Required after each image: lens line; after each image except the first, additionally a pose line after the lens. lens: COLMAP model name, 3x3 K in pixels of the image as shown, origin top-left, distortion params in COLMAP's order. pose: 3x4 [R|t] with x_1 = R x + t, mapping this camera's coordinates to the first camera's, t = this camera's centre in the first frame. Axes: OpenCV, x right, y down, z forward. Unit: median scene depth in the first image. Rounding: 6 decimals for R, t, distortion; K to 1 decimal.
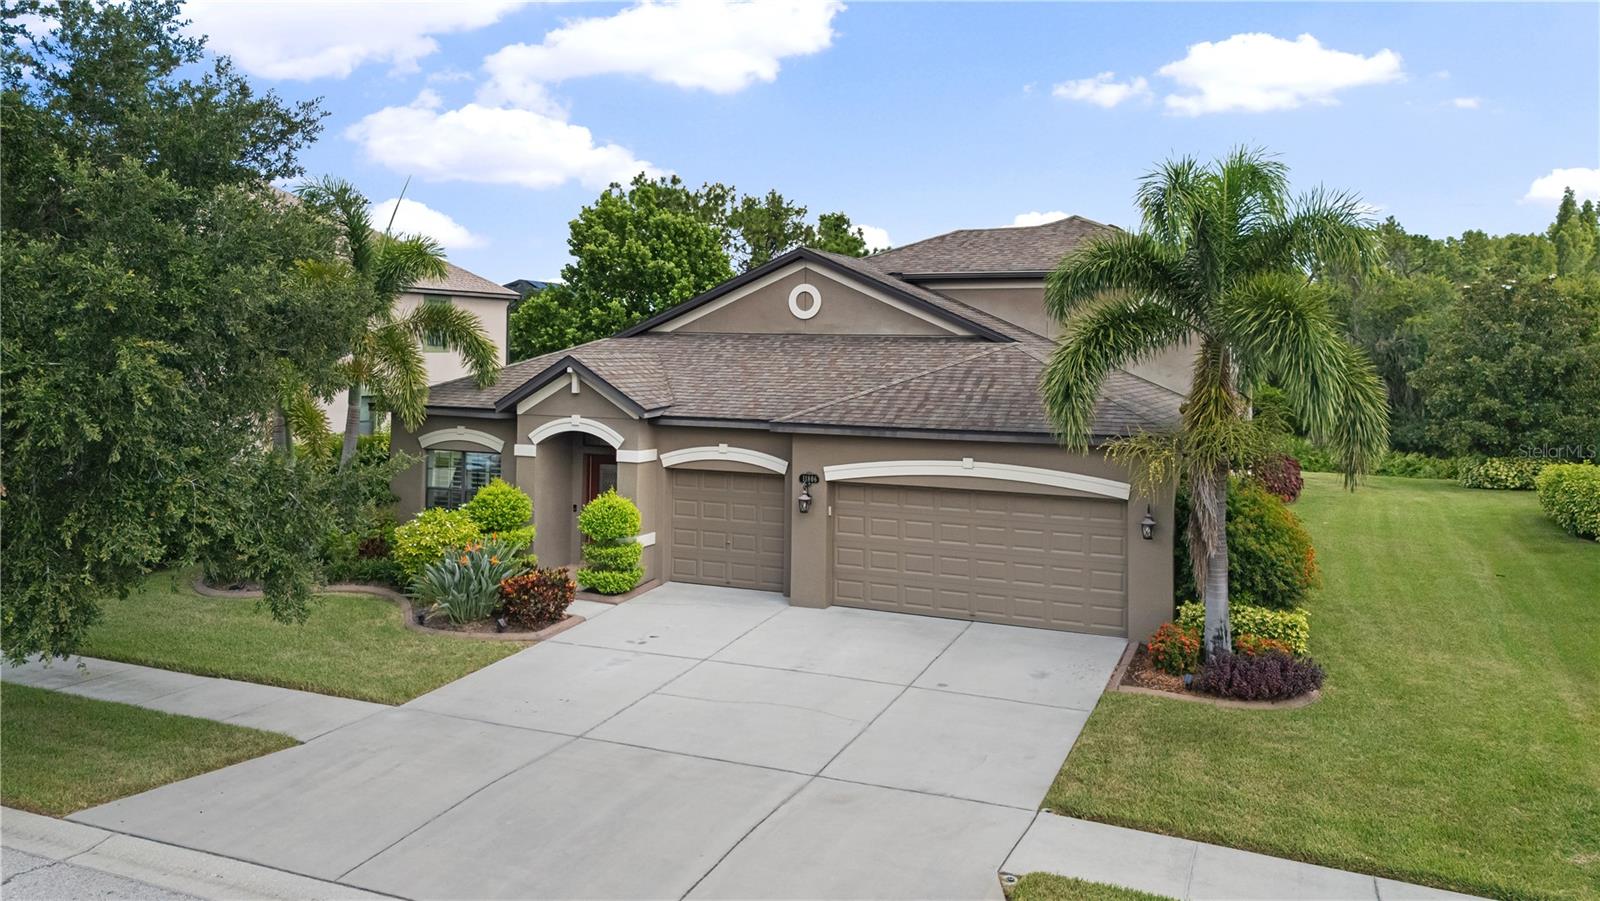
lens RADIAL K [[1205.5, 0, 795.5], [0, 1205.5, 319.6], [0, 0, 1]] dist [0.007301, -0.004262]
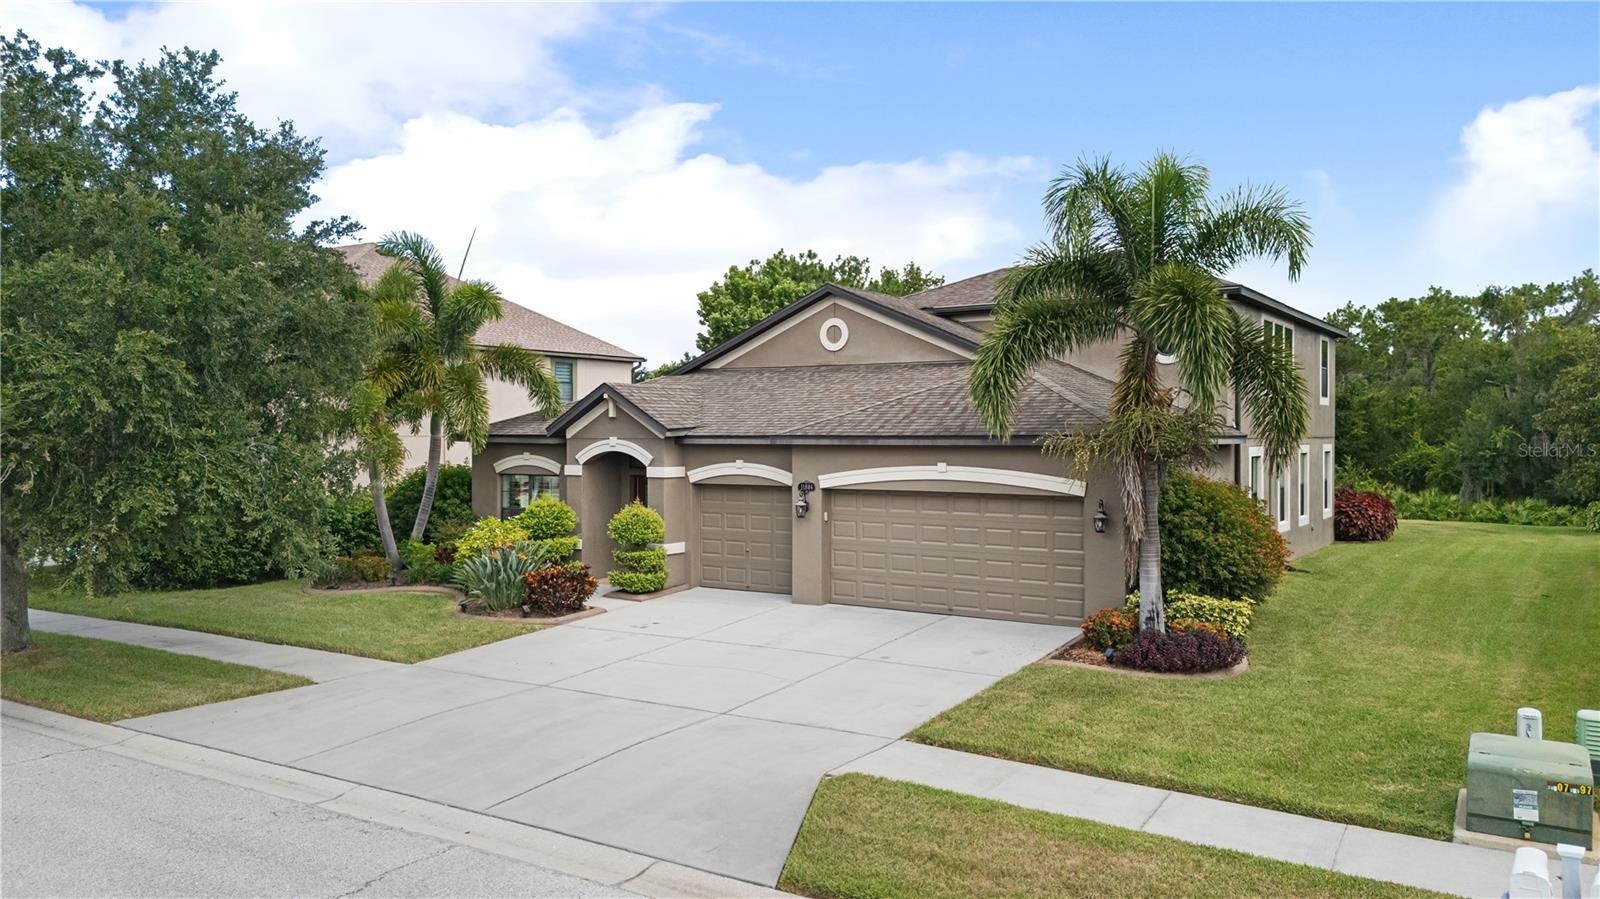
lens RADIAL K [[1168.4, 0, 792.2], [0, 1168.4, 449.5], [0, 0, 1]] dist [0.028578, -0.026602]
pose [[0.986831, -0.011686, -0.161334, 0.165811], [0.017799, 0.999175, 0.036500, 0.058270], [0.160775, -0.038891, 0.986225, -0.039736]]
